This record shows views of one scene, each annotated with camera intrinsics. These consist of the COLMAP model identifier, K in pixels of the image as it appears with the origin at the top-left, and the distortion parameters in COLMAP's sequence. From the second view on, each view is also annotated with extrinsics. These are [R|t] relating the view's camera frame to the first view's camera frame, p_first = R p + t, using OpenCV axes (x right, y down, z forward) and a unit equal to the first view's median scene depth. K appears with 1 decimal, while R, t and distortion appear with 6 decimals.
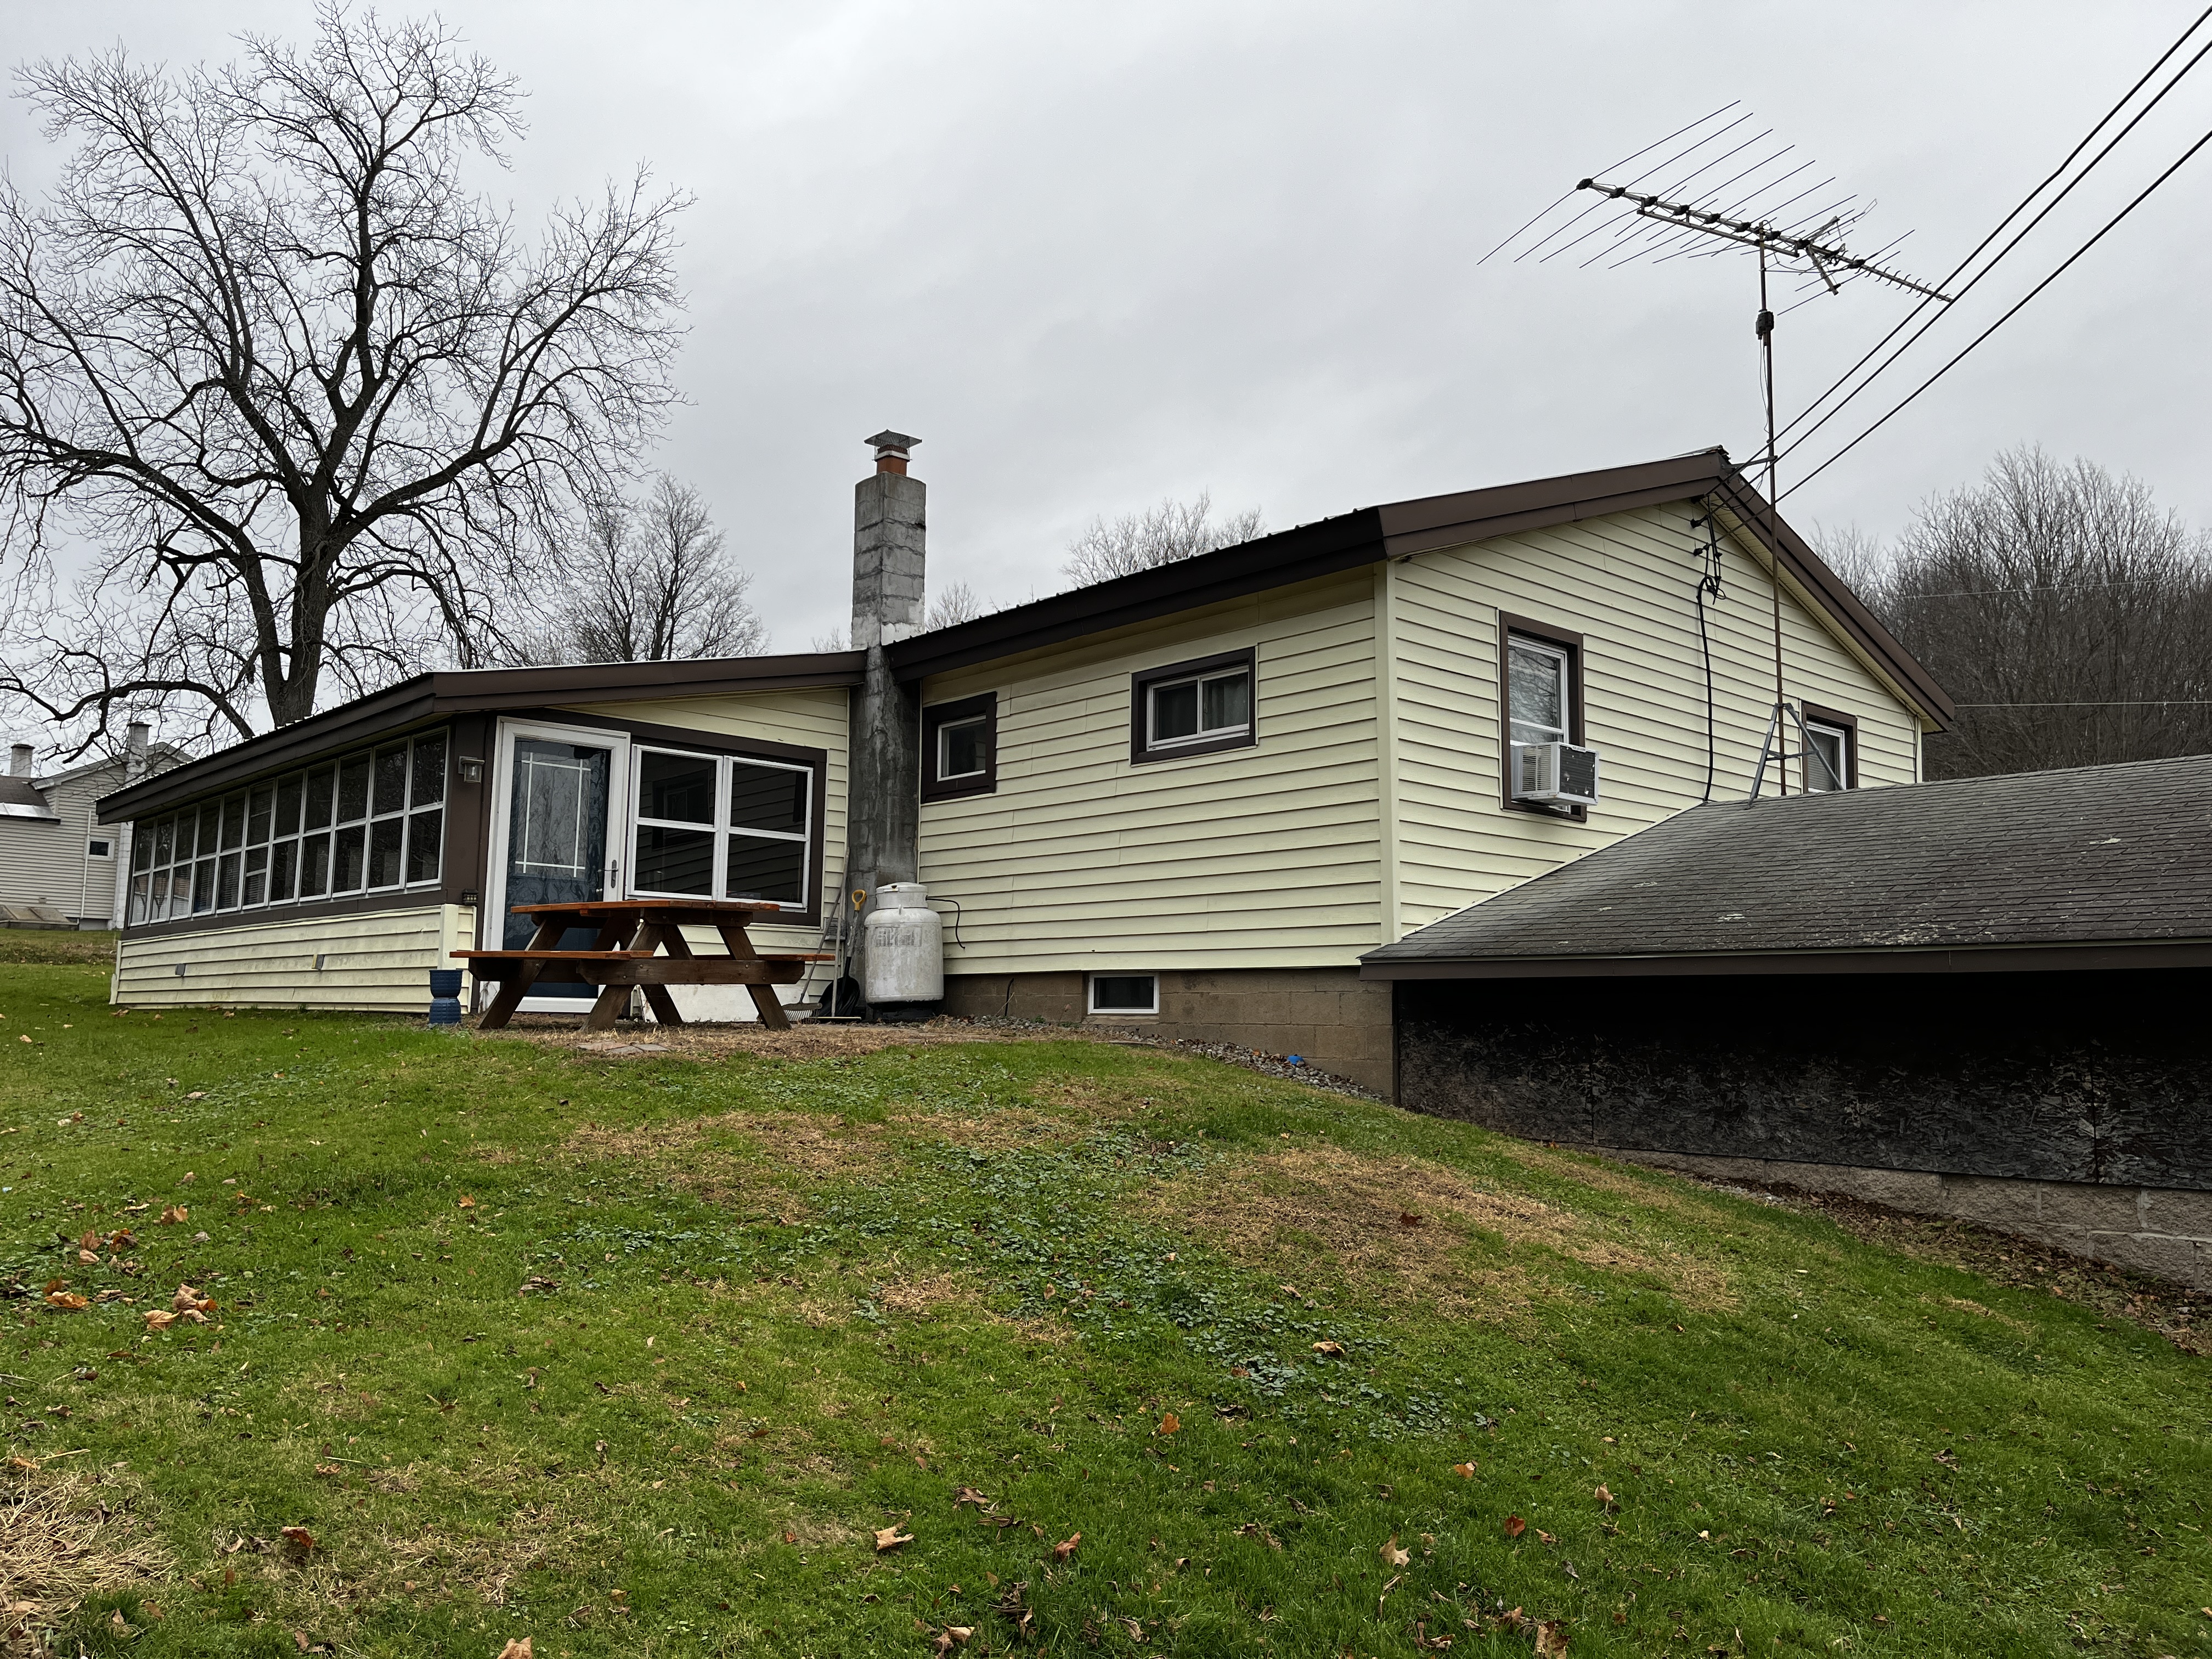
lens RADIAL K [[1679.2, 0, 1109.1], [0, 1679.2, 838.4], [0, 0, 1]] dist [0.039764, -0.047376]
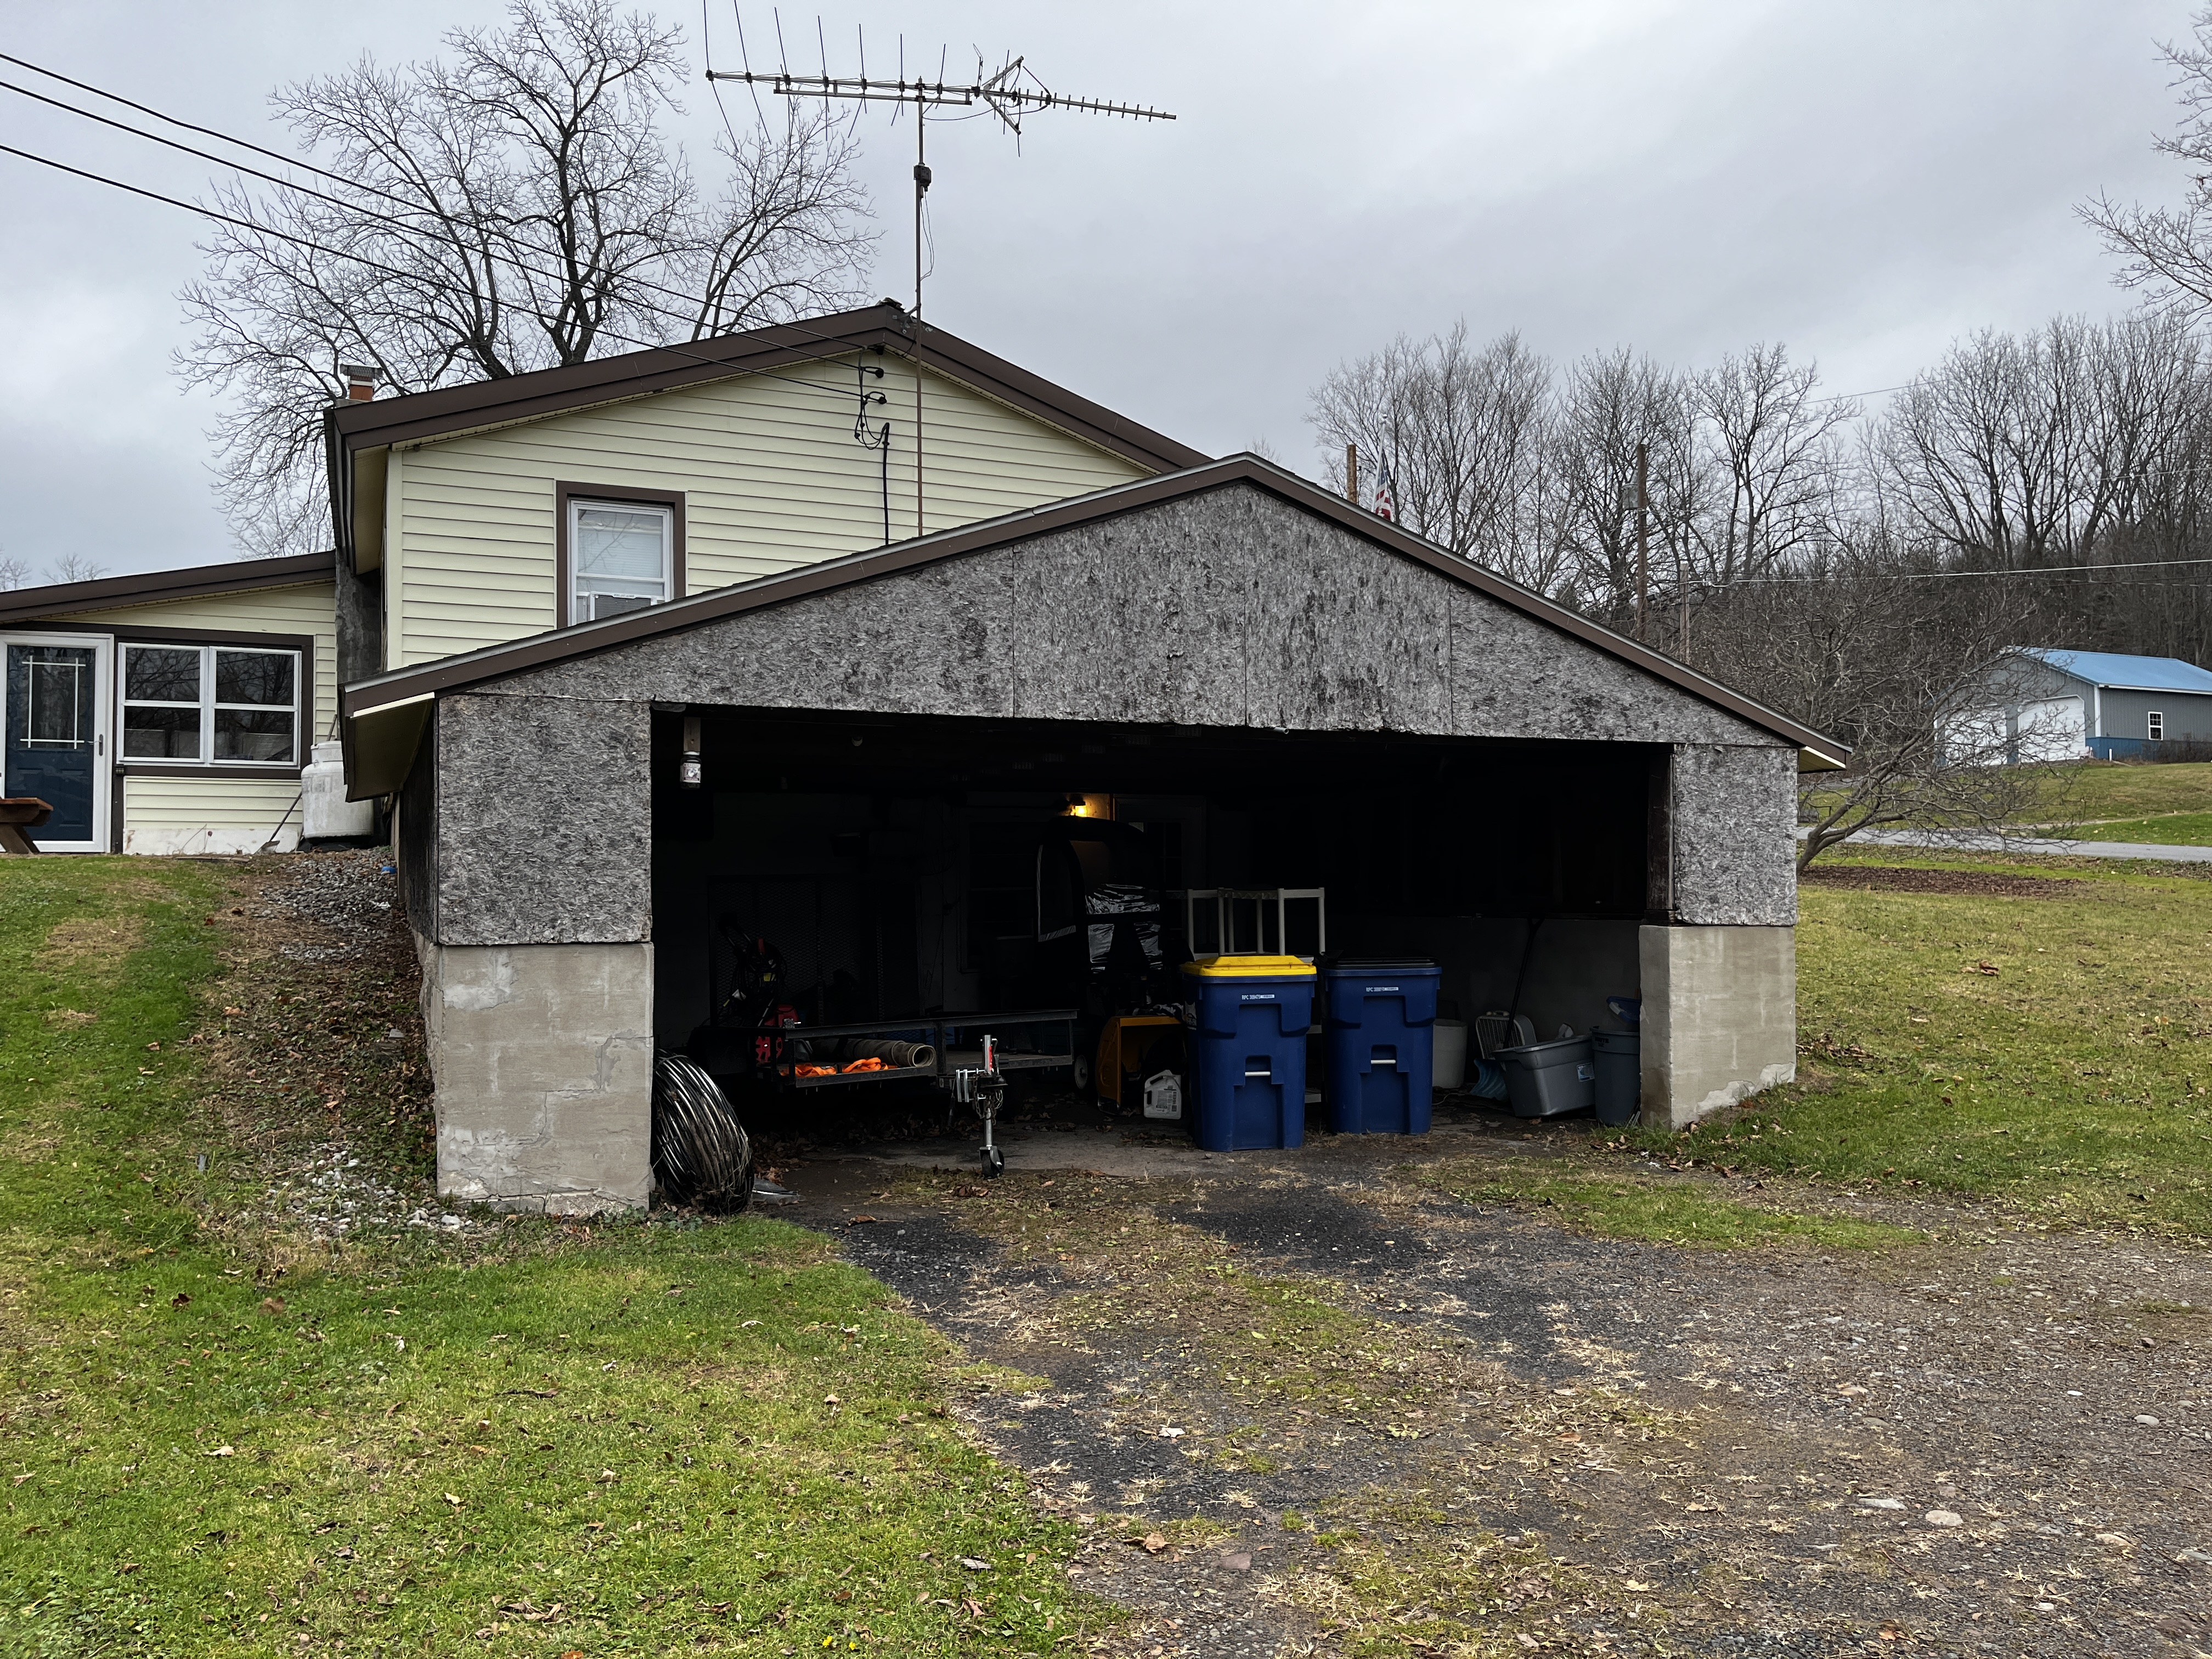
lens RADIAL K [[1679.2, 0, 1105.9], [0, 1679.2, 821.2], [0, 0, 1]] dist [0.039764, -0.047376]
pose [[0.953761, -0.037881, -0.298171, 0.785321], [0.059208, 0.996267, 0.062817, 0.041074], [0.294678, -0.077567, 0.952443, -0.013297]]
